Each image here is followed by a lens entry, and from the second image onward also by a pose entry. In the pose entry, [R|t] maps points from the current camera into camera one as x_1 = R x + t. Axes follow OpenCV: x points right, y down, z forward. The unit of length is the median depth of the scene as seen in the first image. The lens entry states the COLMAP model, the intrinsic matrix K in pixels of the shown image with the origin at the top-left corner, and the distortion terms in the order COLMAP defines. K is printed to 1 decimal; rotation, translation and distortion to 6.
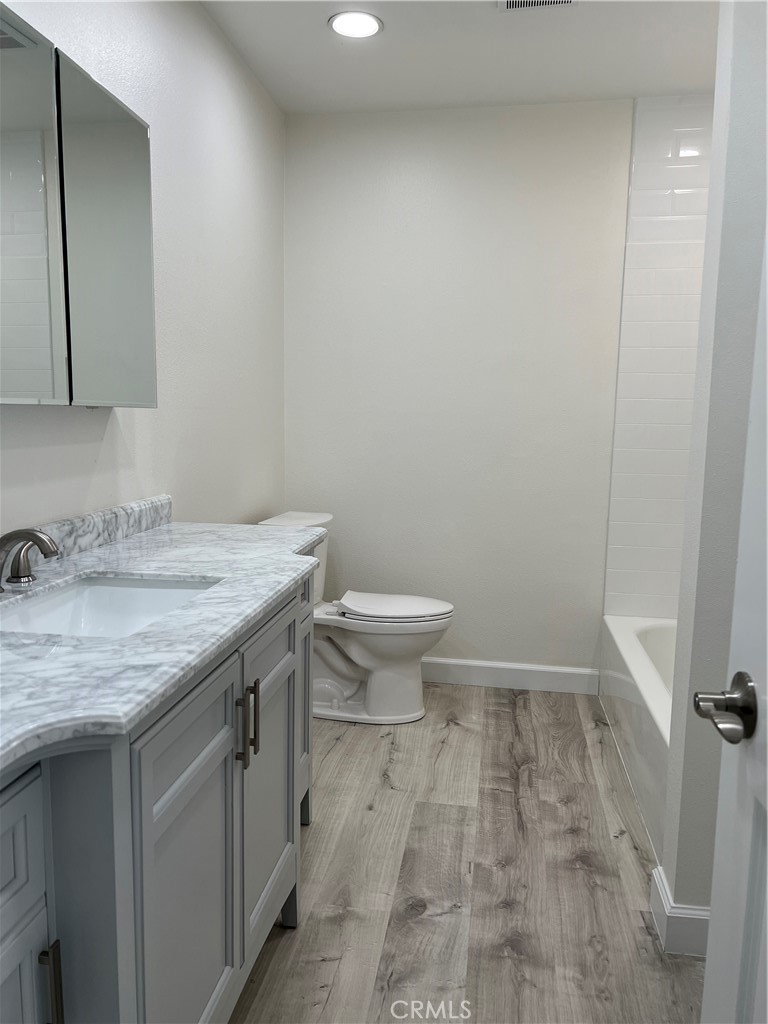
lens RADIAL K [[772.5, 0, 386.1], [0, 772.5, 507.3], [0, 0, 1]] dist [0.065714, -0.070301]
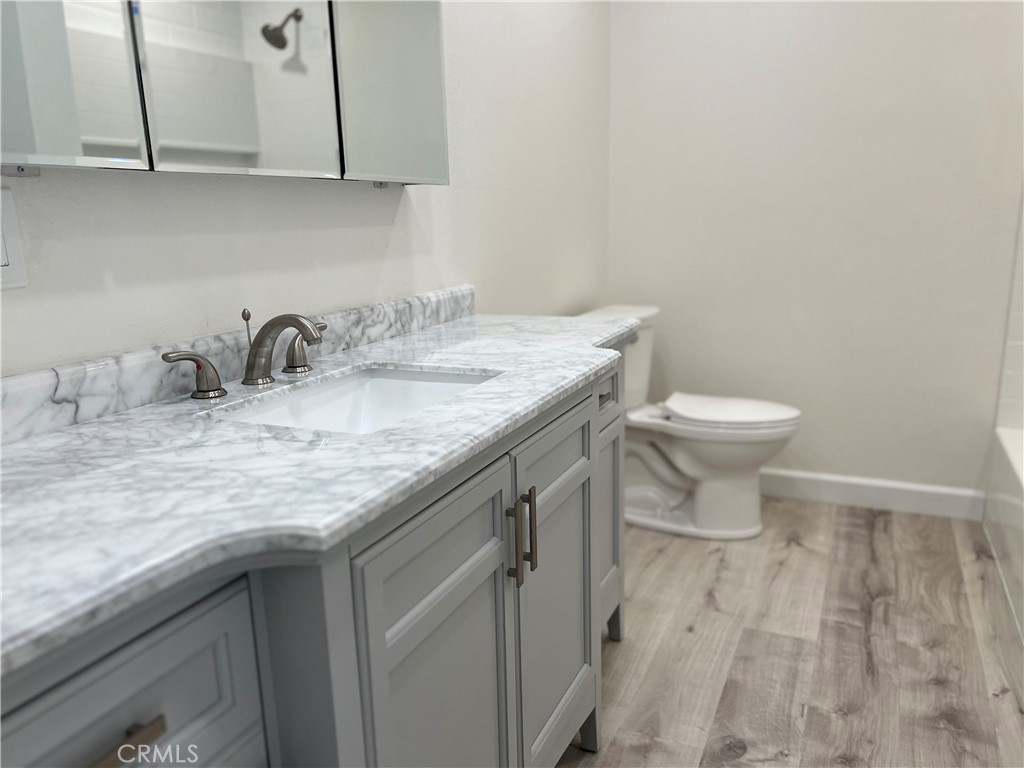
lens RADIAL K [[772.5, 0, 526.6], [0, 772.5, 397.5], [0, 0, 1]] dist [0.065714, -0.070301]
pose [[0.963561, 0.019483, -0.266780, 0.039615], [0.010286, 0.993908, 0.109736, 0.020370], [0.267292, -0.108482, 0.957490, 0.136572]]
